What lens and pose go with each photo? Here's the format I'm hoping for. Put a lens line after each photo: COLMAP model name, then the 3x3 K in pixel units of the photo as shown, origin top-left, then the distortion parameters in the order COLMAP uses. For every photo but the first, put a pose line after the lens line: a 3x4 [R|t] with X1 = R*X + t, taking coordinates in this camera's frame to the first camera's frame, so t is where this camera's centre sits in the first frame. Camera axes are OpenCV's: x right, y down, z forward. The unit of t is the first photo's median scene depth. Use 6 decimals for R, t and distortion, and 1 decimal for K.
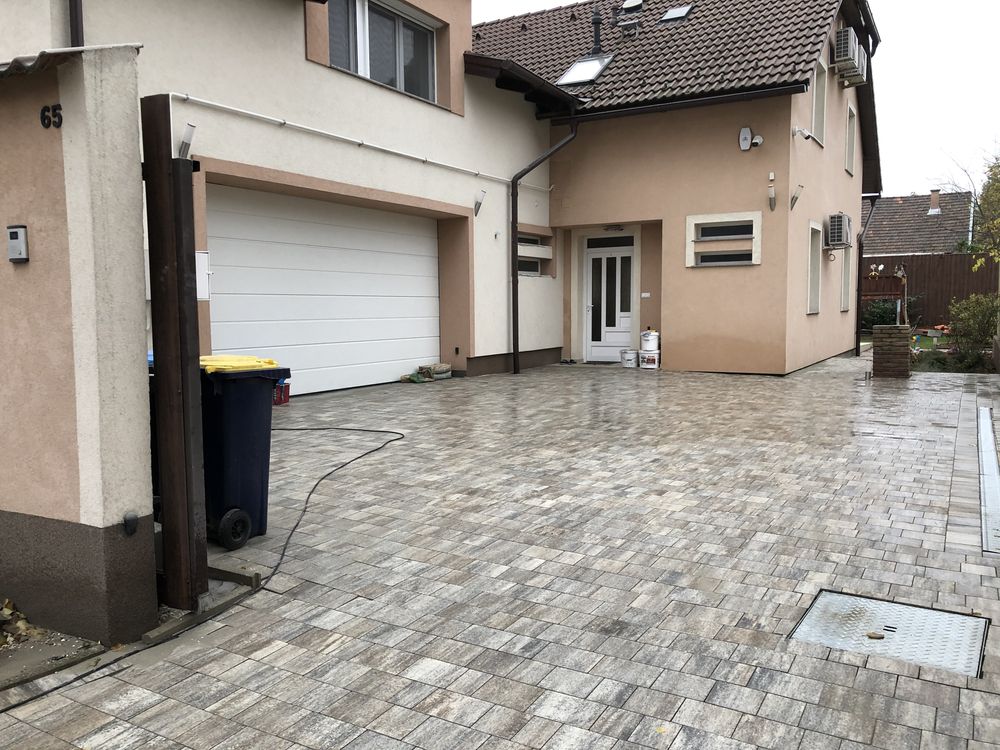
lens RADIAL K [[814.7, 0, 500.0], [0, 814.7, 375.0], [0, 0, 1]] dist [0.071609, -0.007779]
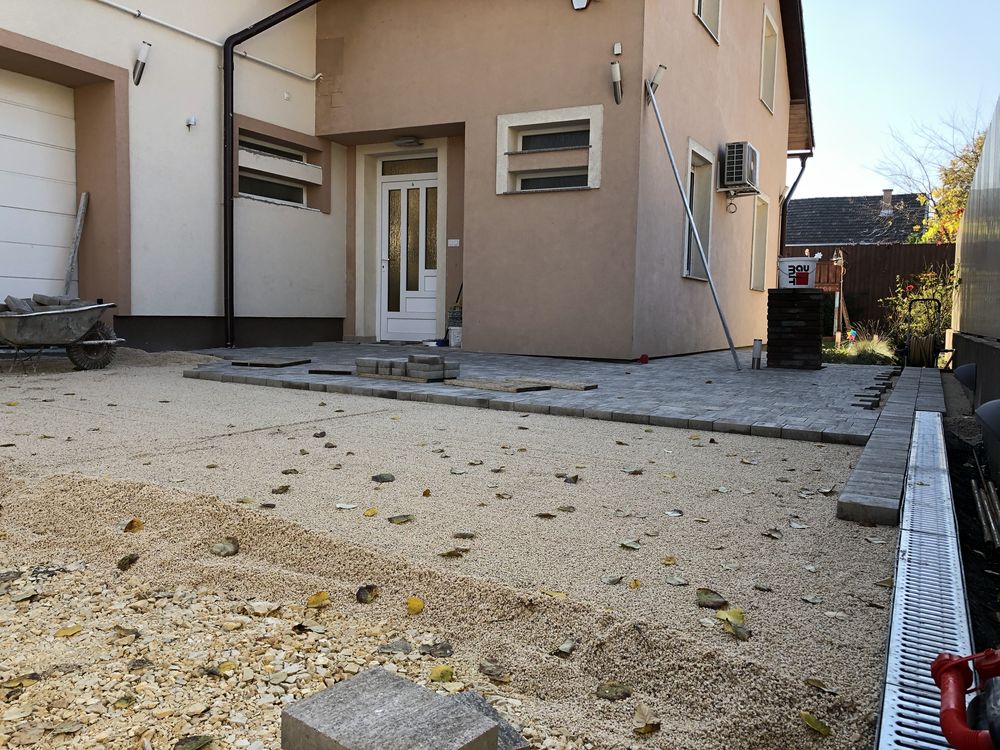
lens RADIAL K [[814.7, 0, 500.0], [0, 814.7, 375.0], [0, 0, 1]] dist [0.071609, -0.007779]
pose [[0.998644, 0.028032, 0.043869, 0.190642], [-0.027748, 0.999590, -0.007069, 0.015568], [-0.044050, 0.005842, 0.999012, 0.324291]]
